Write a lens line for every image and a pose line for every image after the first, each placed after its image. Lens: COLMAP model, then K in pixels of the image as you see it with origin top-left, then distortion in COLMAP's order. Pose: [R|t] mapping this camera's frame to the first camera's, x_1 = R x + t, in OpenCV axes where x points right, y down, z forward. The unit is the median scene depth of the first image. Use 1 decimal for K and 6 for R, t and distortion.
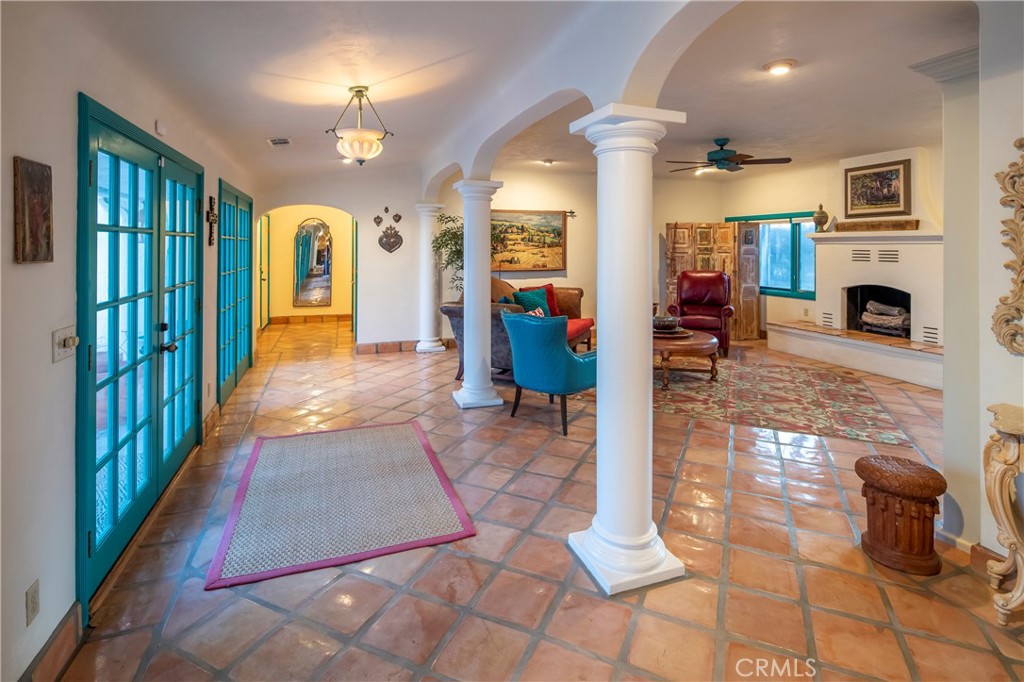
lens RADIAL K [[500.2, 0, 514.4], [0, 500.2, 243.7], [0, 0, 1]] dist [-0.002930, -0.001217]
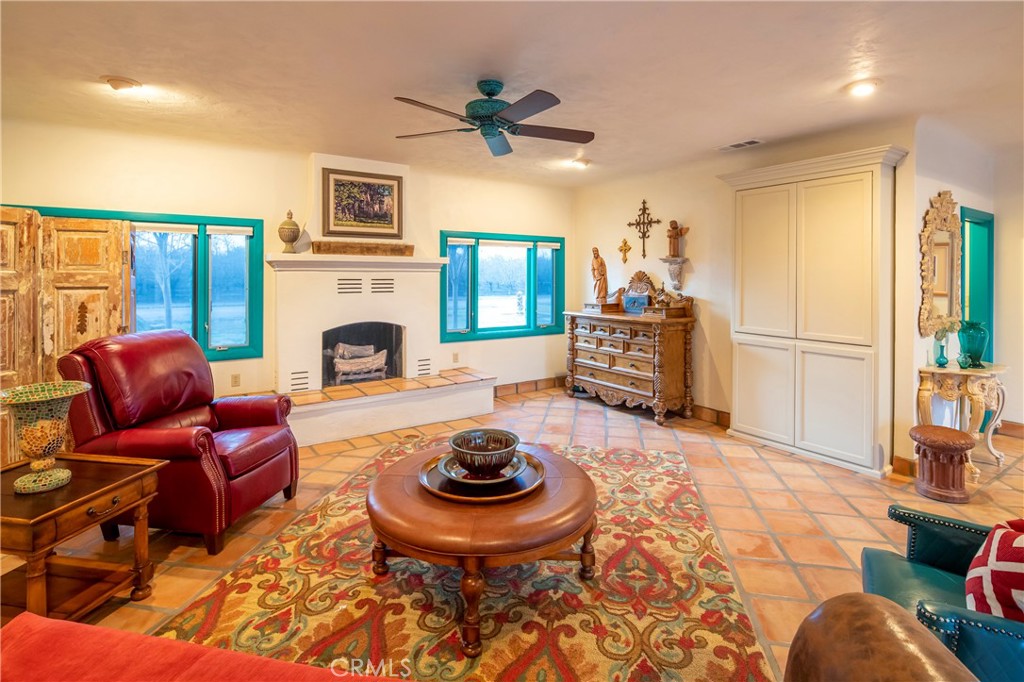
lens RADIAL K [[500.2, 0, 508.5], [0, 500.2, 266.2], [0, 0, 1]] dist [-0.002930, -0.001217]
pose [[-0.238389, 0.011797, 0.971098, -0.104514], [-0.005931, 0.999890, -0.013603, 0.002232], [-0.971152, -0.009002, -0.238293, 0.862918]]
